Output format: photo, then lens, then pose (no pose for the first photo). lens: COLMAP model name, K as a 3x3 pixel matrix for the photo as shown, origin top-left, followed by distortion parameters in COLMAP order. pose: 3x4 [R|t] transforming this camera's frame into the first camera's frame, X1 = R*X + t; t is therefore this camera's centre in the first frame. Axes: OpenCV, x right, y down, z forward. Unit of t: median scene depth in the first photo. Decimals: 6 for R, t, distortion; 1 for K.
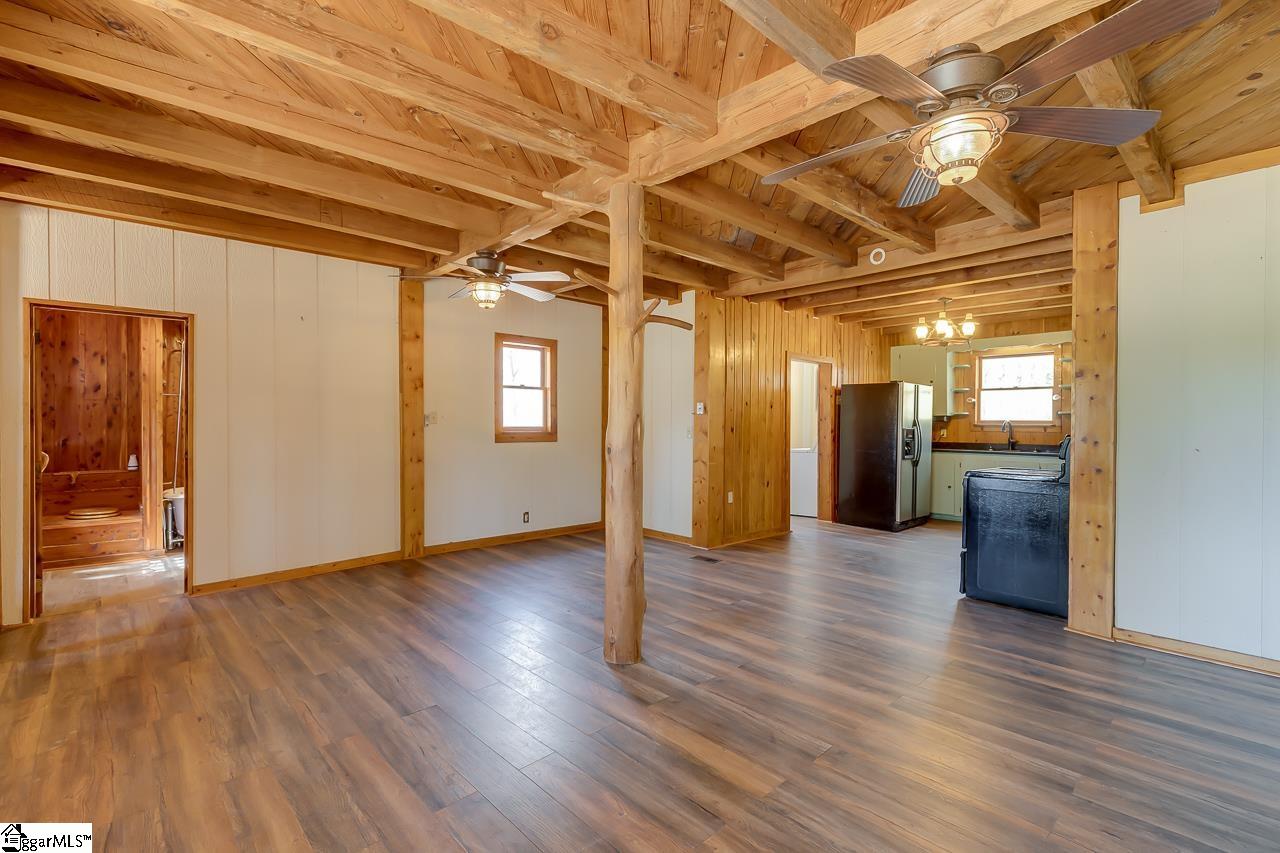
lens RADIAL K [[584.8, 0, 640.0], [0, 584.8, 426.5], [0, 0, 1]] dist [0.000794, 0.000105]
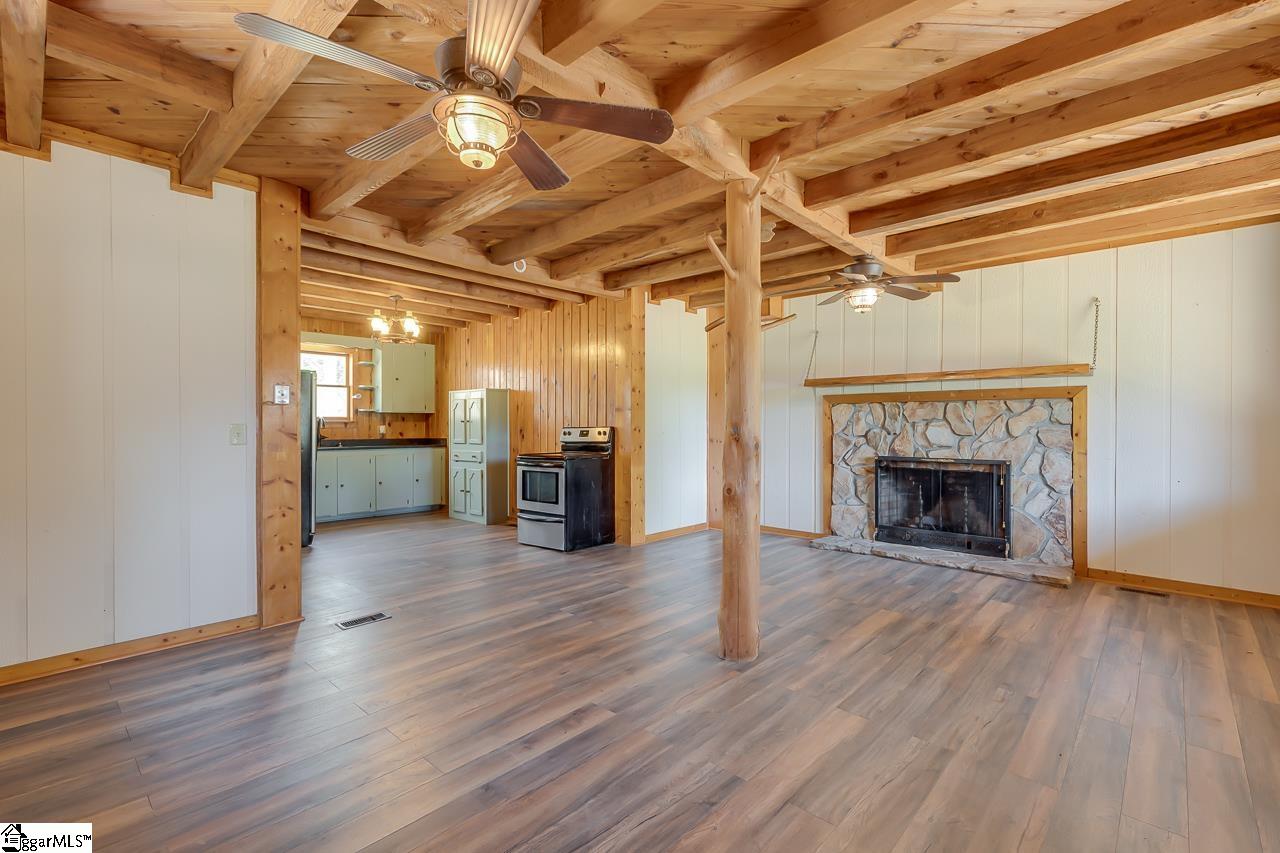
lens RADIAL K [[584.8, 0, 640.0], [0, 584.8, 426.5], [0, 0, 1]] dist [0.000794, 0.000105]
pose [[-0.084916, -0.013354, 0.996299, -0.930261], [0.007030, 0.999877, 0.014001, -0.008627], [-0.996363, 0.008193, -0.084812, 1.158302]]
